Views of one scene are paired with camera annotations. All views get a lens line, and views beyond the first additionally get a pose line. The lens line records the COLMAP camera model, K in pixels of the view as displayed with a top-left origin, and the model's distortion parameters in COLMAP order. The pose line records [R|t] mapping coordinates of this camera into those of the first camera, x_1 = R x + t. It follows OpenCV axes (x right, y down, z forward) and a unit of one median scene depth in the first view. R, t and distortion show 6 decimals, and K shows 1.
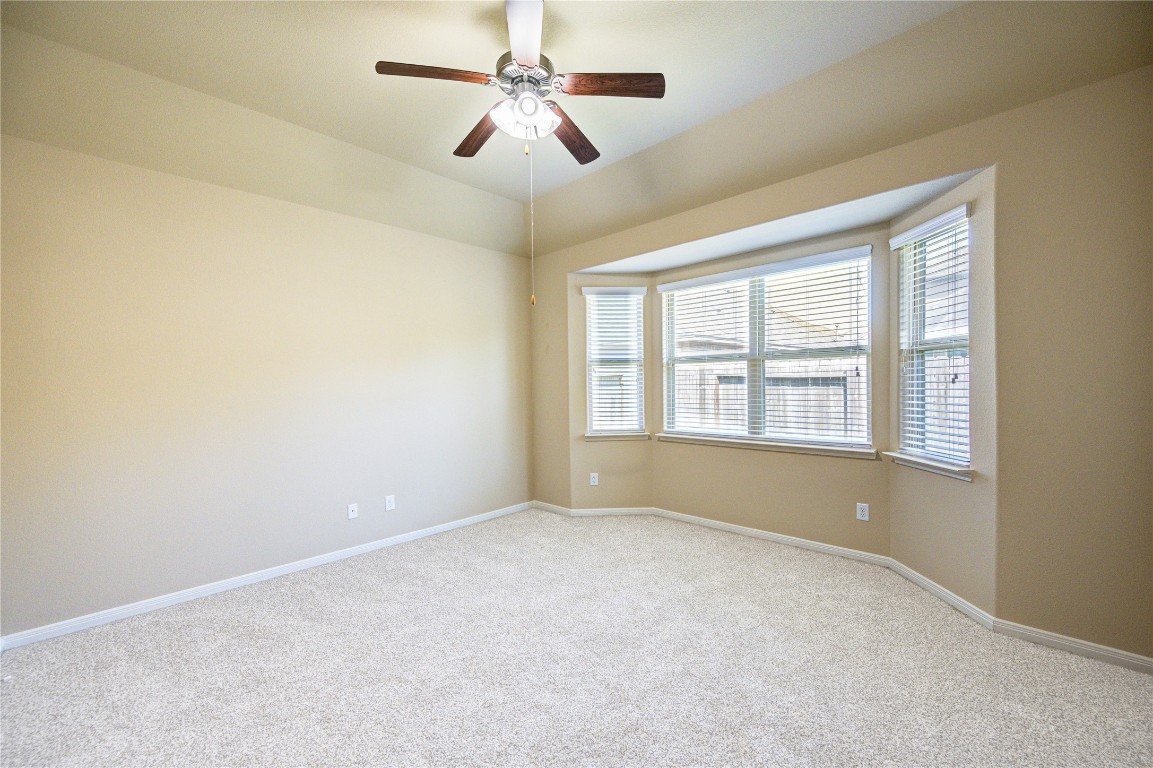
lens RADIAL K [[460.4, 0, 576.9], [0, 460.4, 384.0], [0, 0, 1]] dist [-0.000552, -0.000686]
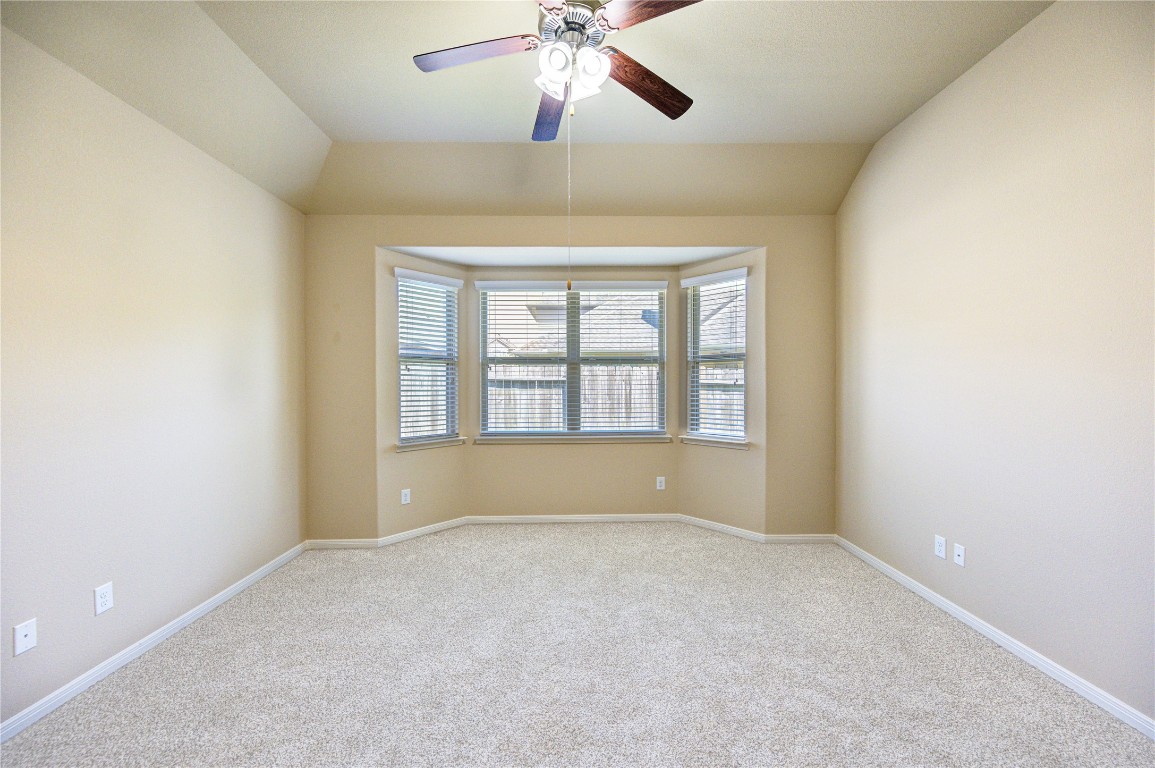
lens RADIAL K [[453.0, 0, 578.7], [0, 453.0, 383.0], [0, 0, 1]] dist [0.001684, -0.000023]
pose [[0.703155, 0.011661, 0.710941, -0.372317], [-0.005791, 0.999926, -0.010673, 0.006072], [-0.711013, 0.003388, 0.703170, 0.210251]]
